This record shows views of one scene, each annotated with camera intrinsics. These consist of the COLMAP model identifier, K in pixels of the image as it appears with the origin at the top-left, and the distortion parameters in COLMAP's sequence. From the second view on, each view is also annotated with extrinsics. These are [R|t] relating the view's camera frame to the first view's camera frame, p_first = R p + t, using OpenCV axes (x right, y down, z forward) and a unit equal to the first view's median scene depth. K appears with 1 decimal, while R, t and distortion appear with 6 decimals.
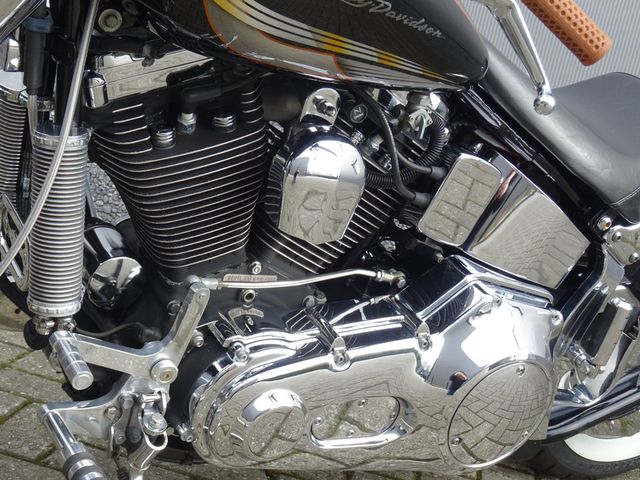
lens RADIAL K [[1073.2, 0, 320.2], [0, 1073.2, 241.7], [0, 0, 1]] dist [-0.004659, 0.000000]
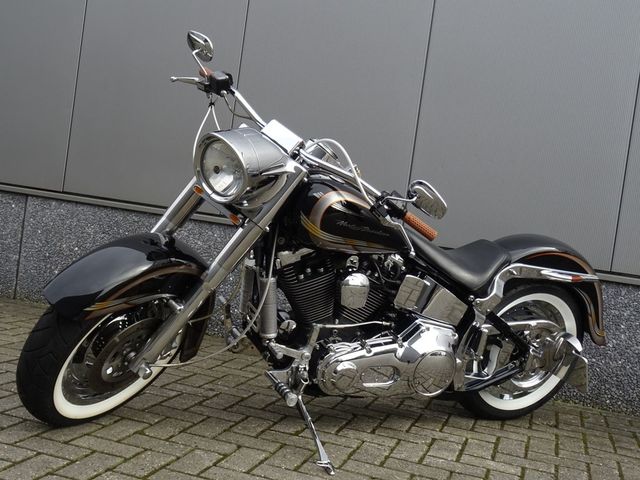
lens RADIAL K [[766.6, 0, 320.5], [0, 766.6, 239.5], [0, 0, 1]] dist [0.001449, 0.000000]
pose [[0.988511, -0.091413, -0.120370, 0.168270], [0.069493, 0.982089, -0.175135, 0.171068], [0.134223, 0.164758, 0.977159, -1.055238]]
